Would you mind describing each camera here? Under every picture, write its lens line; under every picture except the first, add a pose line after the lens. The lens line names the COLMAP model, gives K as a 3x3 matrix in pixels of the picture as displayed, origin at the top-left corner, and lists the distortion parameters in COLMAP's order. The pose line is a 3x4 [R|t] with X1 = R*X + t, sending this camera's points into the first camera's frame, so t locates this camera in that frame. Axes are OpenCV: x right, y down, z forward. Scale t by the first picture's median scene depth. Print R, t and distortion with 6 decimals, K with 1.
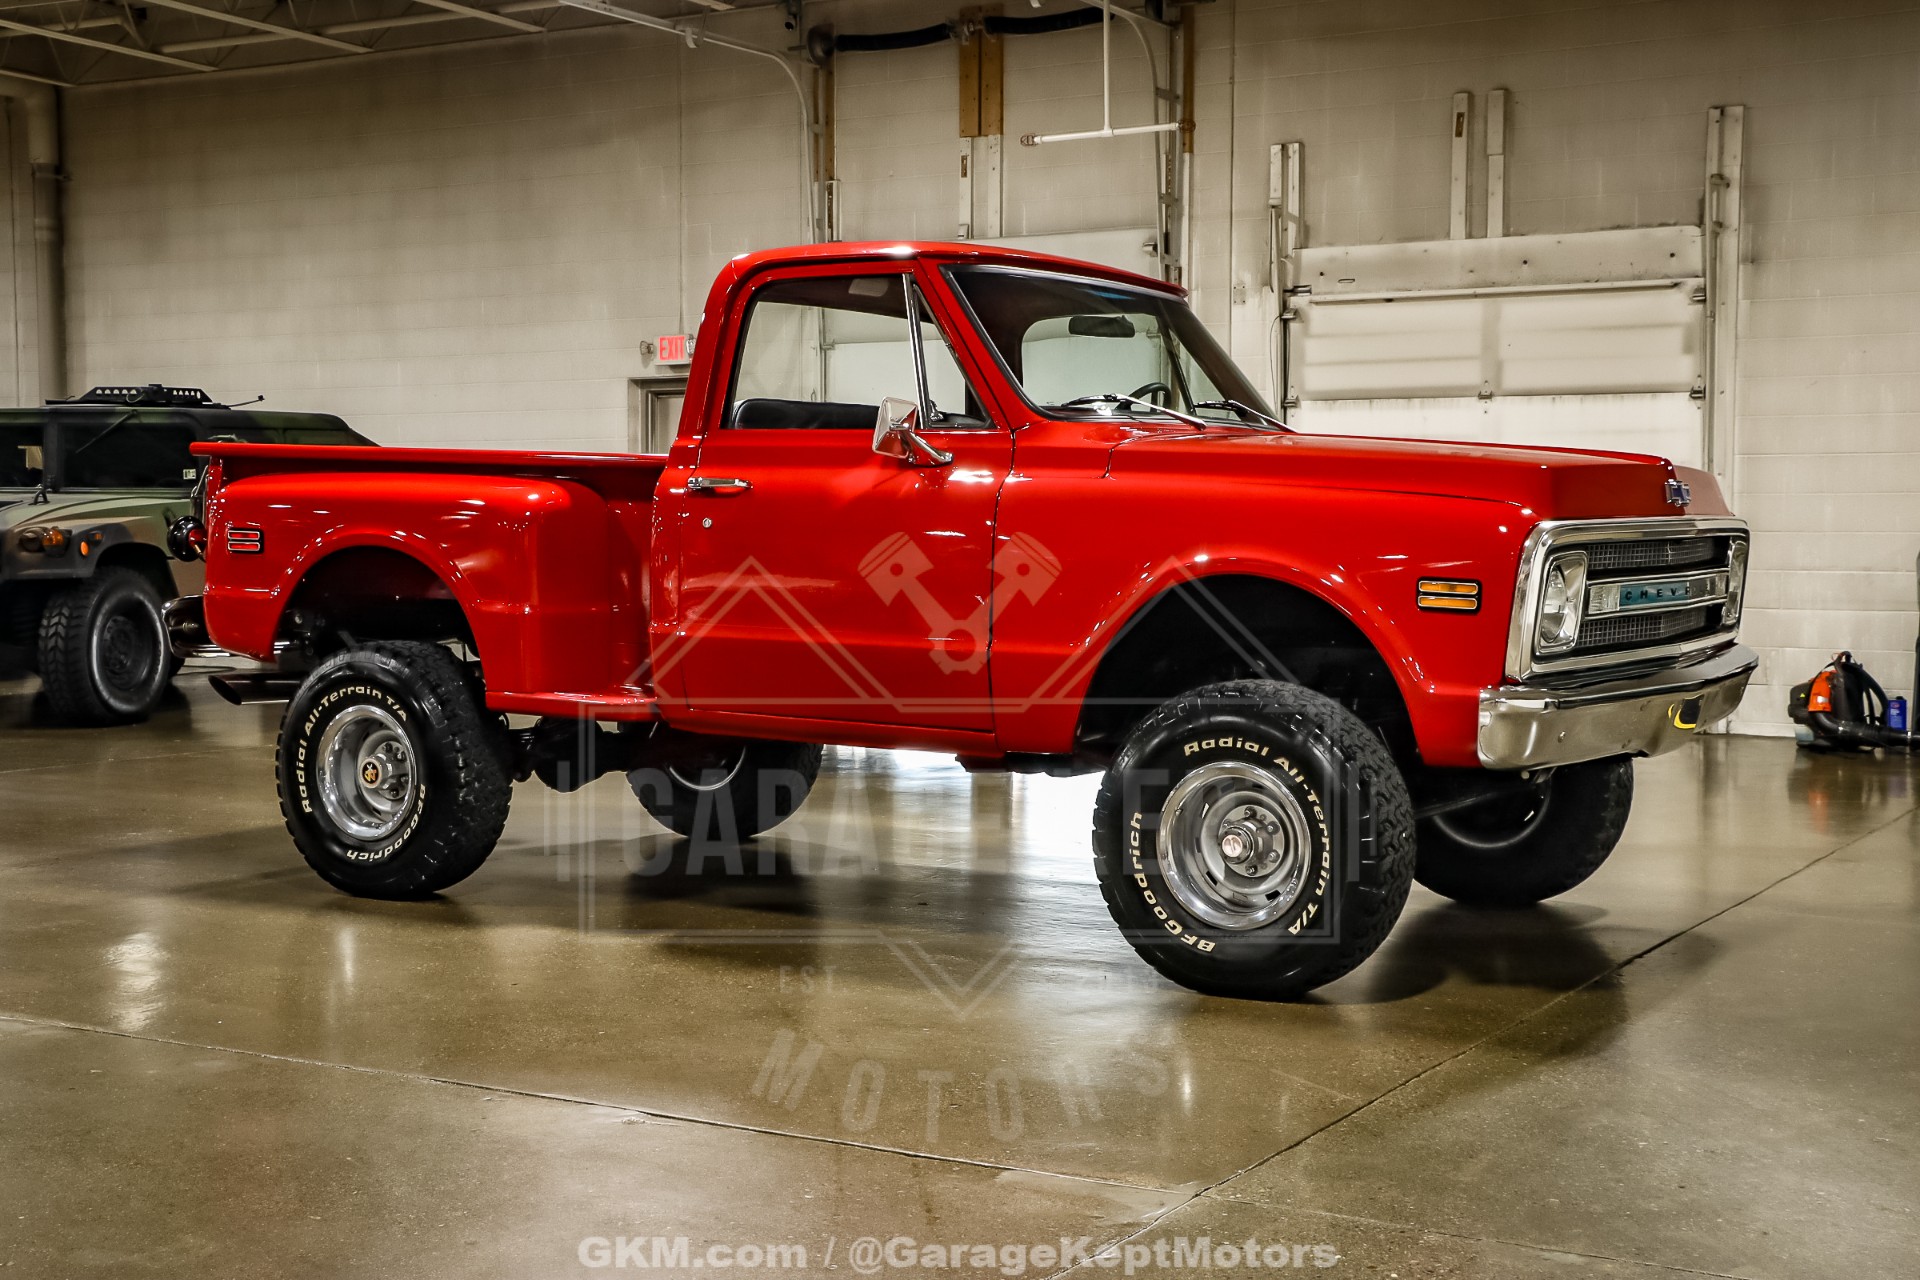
lens RADIAL K [[2496.9, 0, 918.5], [0, 2496.9, 640.6], [0, 0, 1]] dist [0.032788, 0.057017]
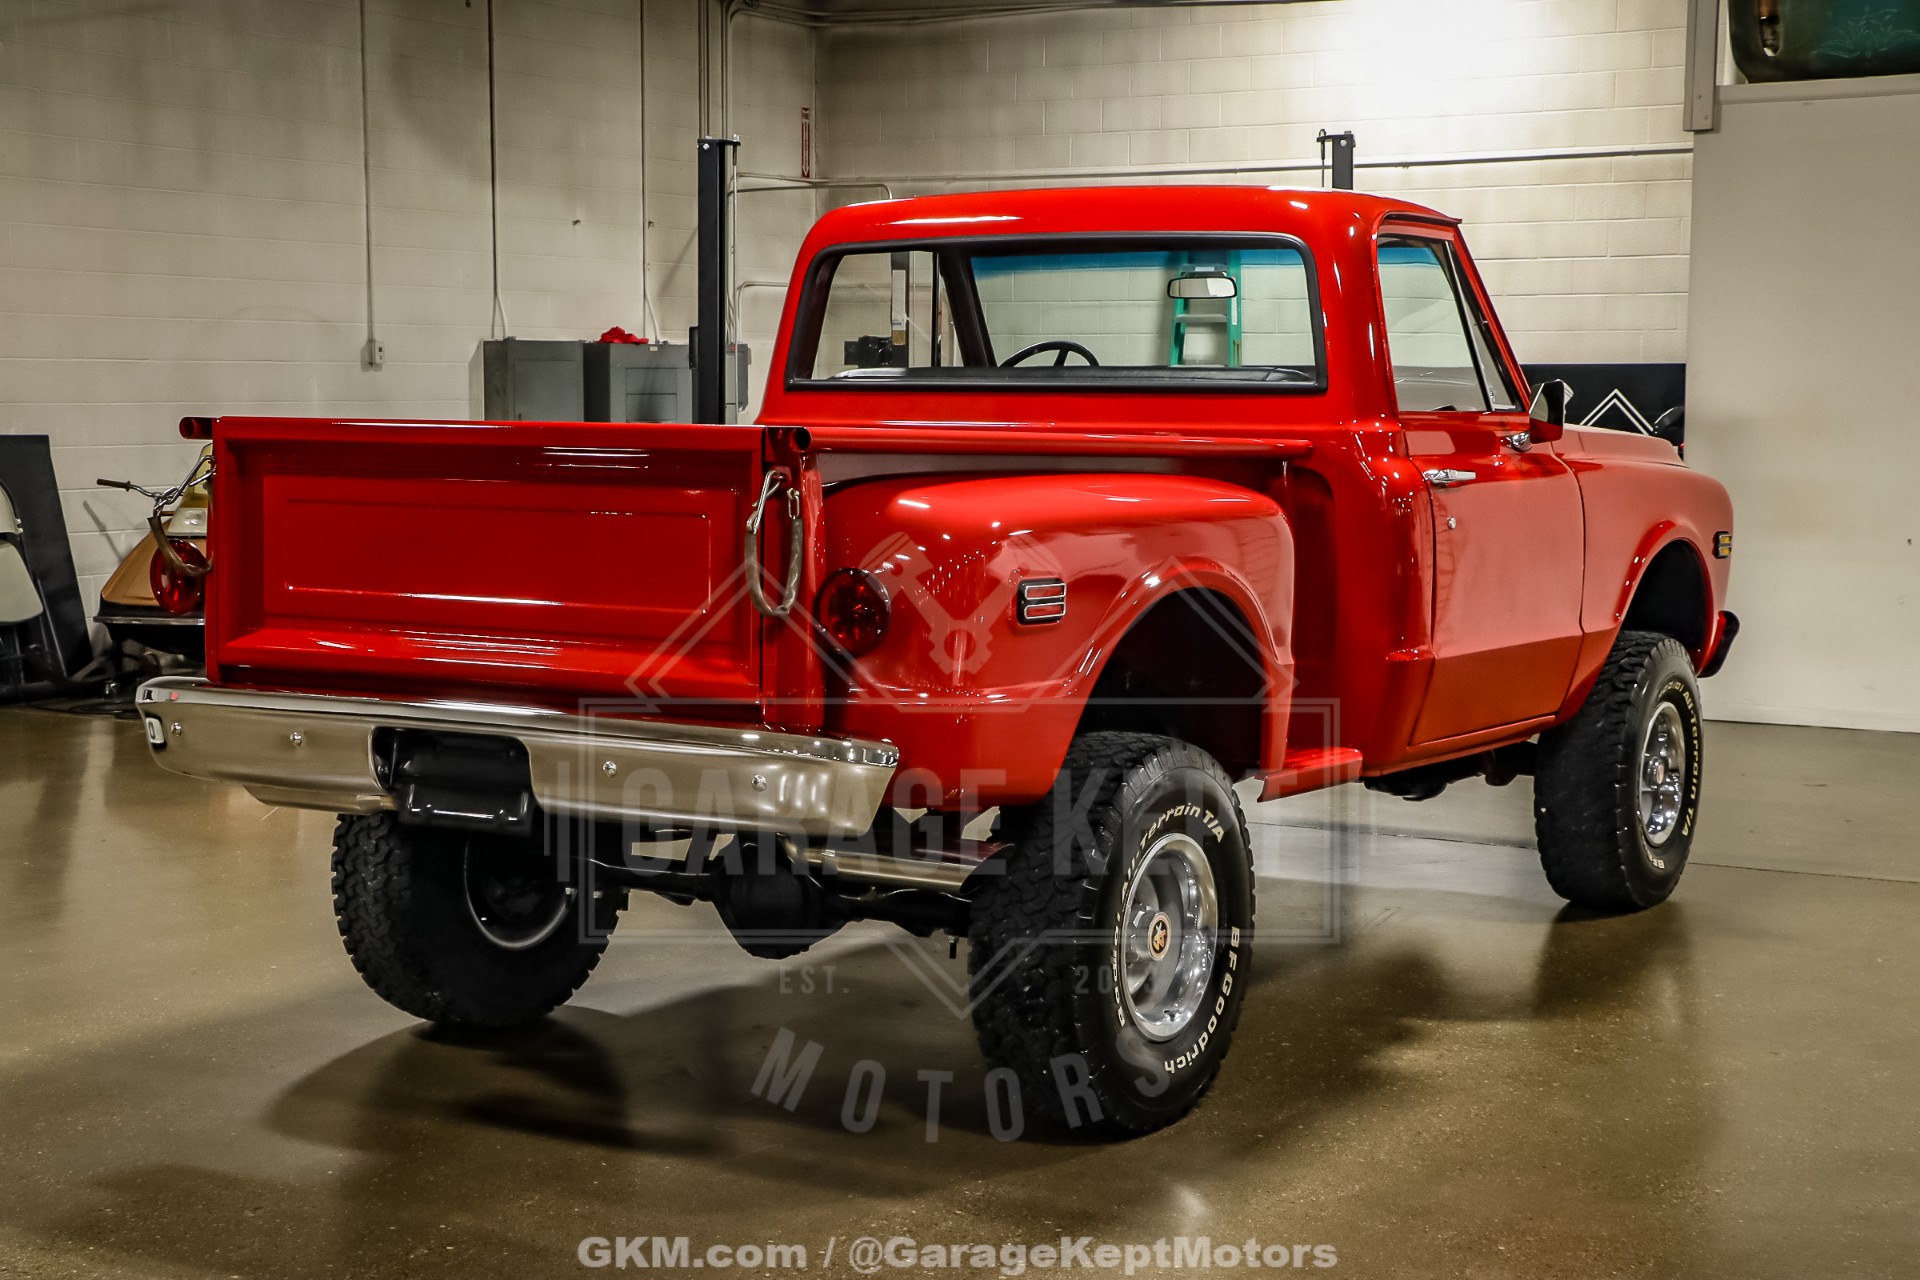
lens RADIAL K [[2905.8, 0, 960.0], [0, 2905.8, 640.0], [0, 0, 1]] dist [0.100511, 0.202361]
pose [[-0.009520, -0.096099, 0.995326, -0.546045], [0.043637, 0.994383, 0.096425, -0.056134], [-0.999002, 0.044351, -0.005274, 0.595596]]
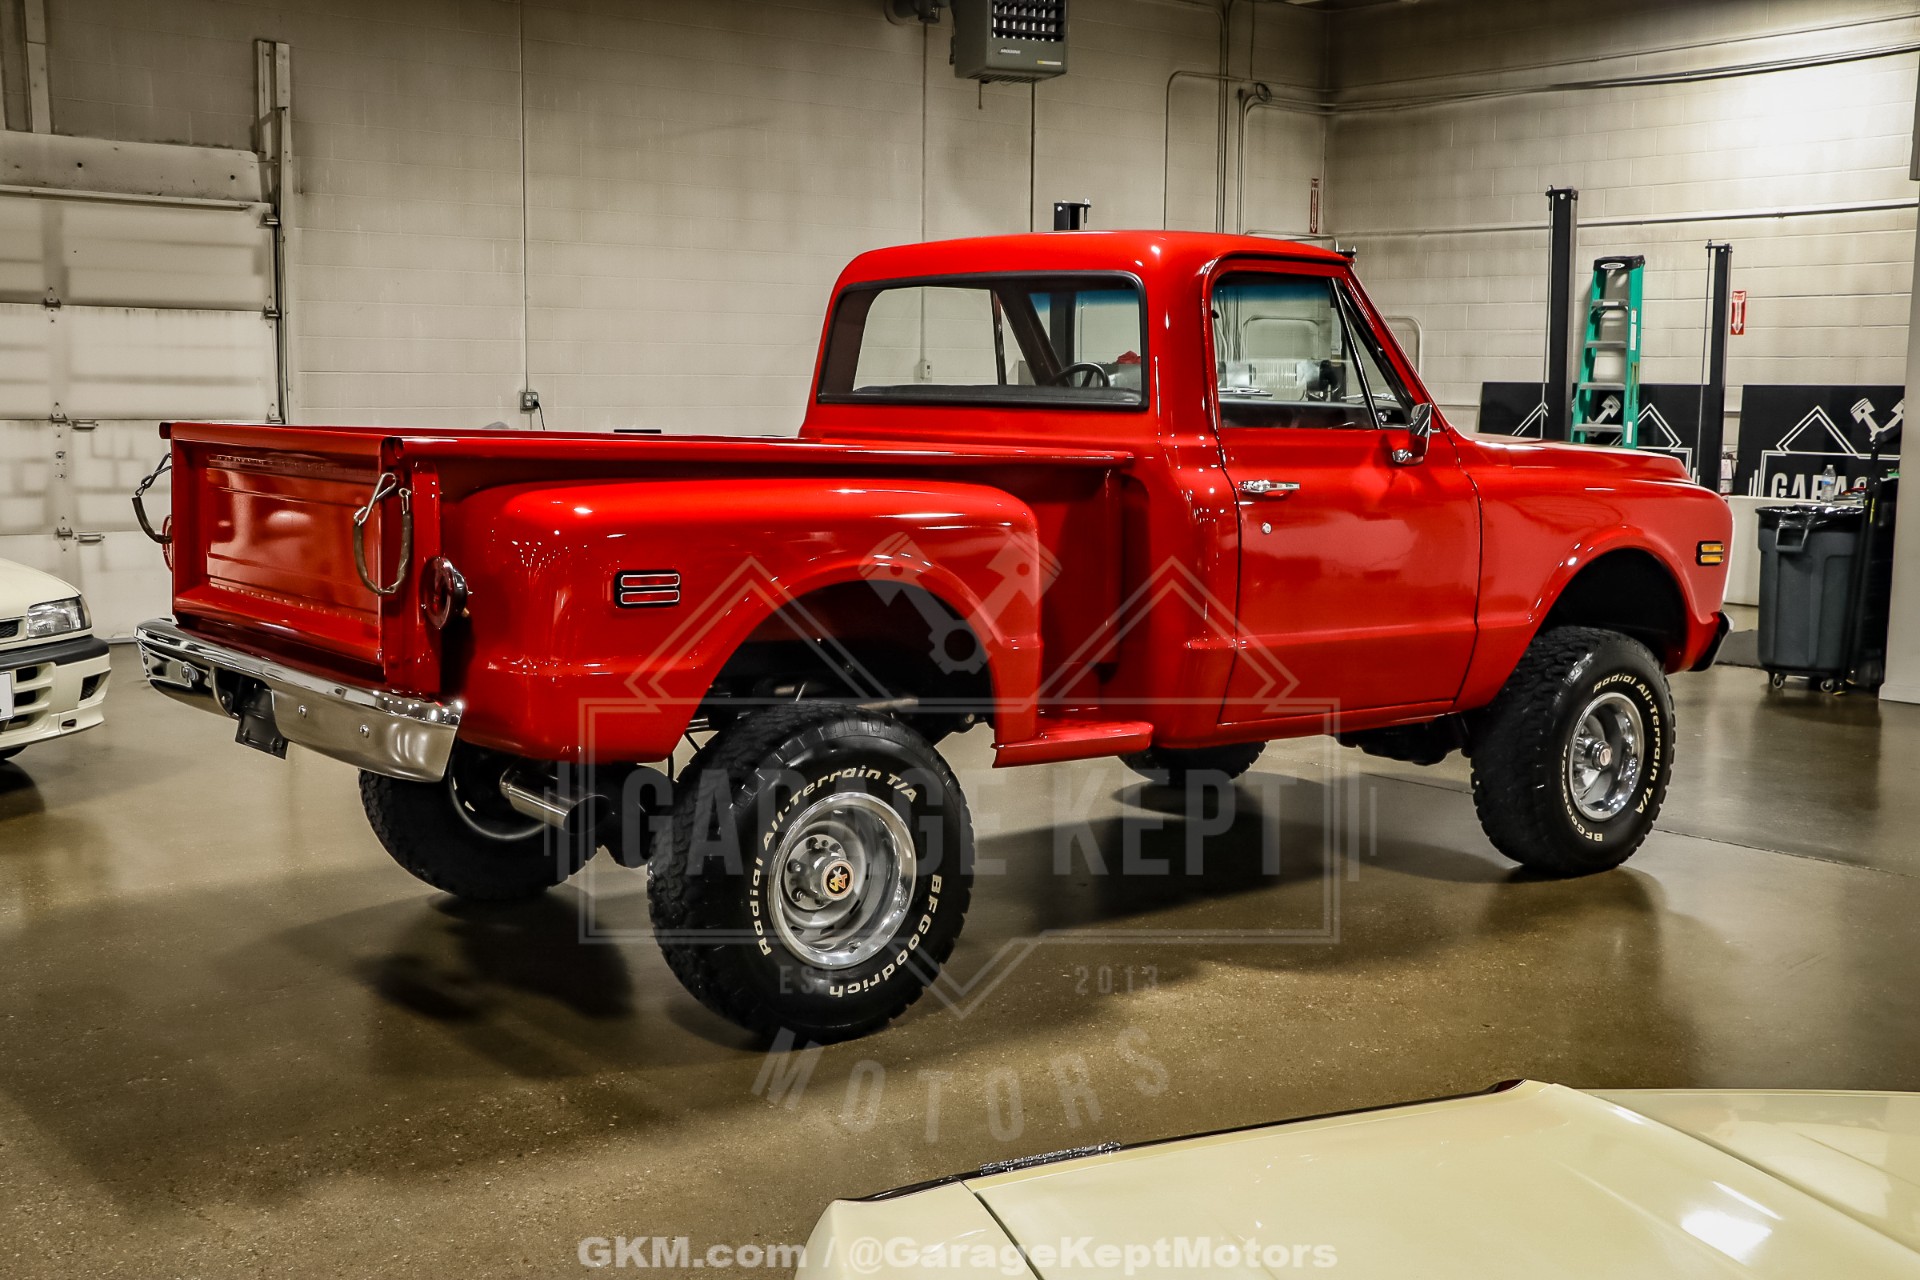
lens RADIAL K [[2151.8, 0, 960.0], [0, 2151.8, 640.0], [0, 0, 1]] dist [-0.114905, 0.412167]
pose [[0.330094, -0.115886, 0.936808, -0.455997], [0.035810, 0.993258, 0.110251, -0.050459], [-0.943269, -0.002846, 0.332018, 0.424677]]
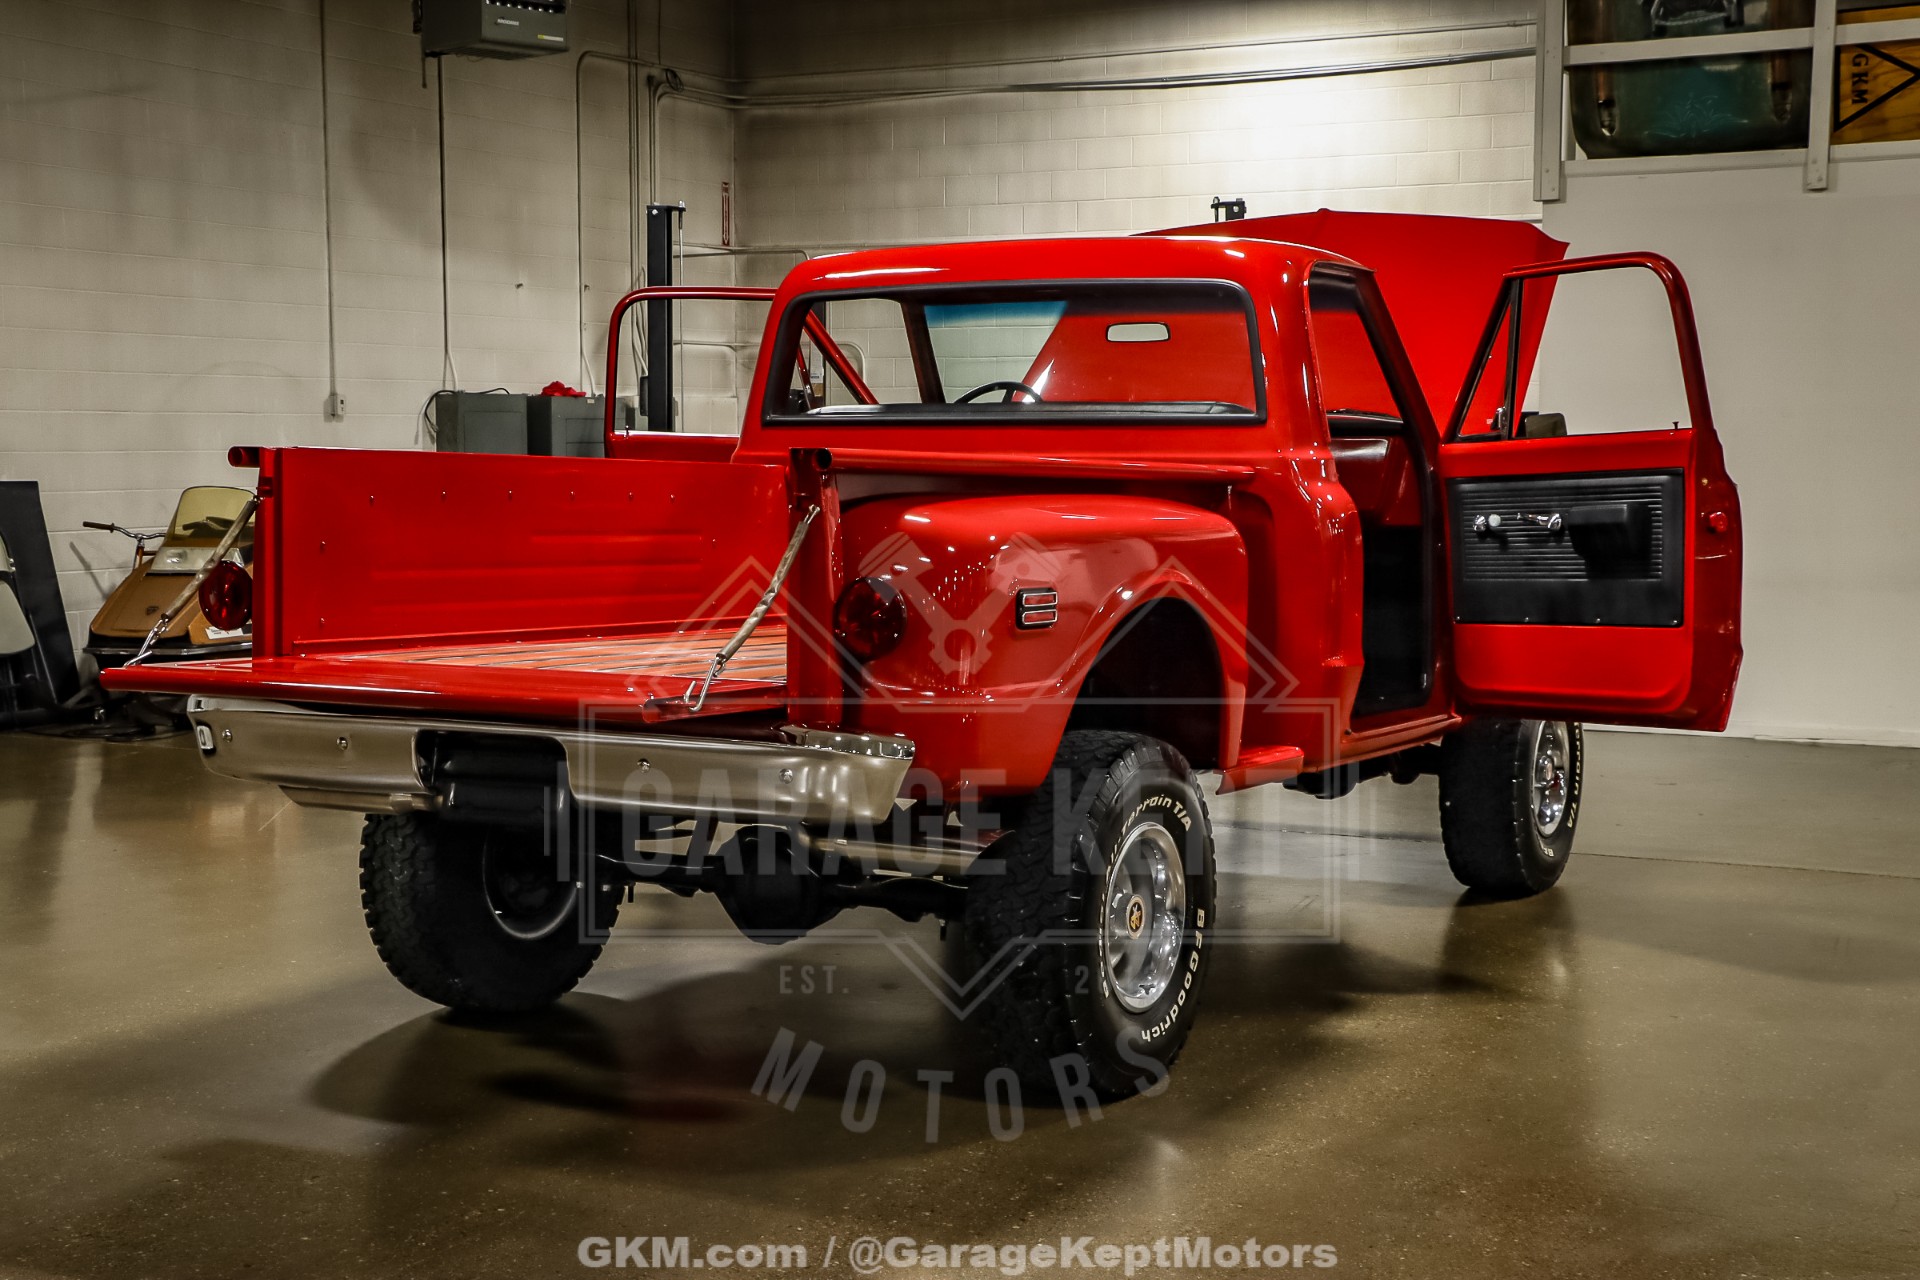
lens RADIAL K [[2649.4, 0, 960.0], [0, 2649.4, 640.0], [0, 0, 1]] dist [0.021019, 0.374578]
pose [[-0.057723, -0.082627, 0.994907, -0.542796], [0.047229, 0.995227, 0.085393, -0.052197], [-0.997215, 0.051917, -0.053545, 0.614609]]
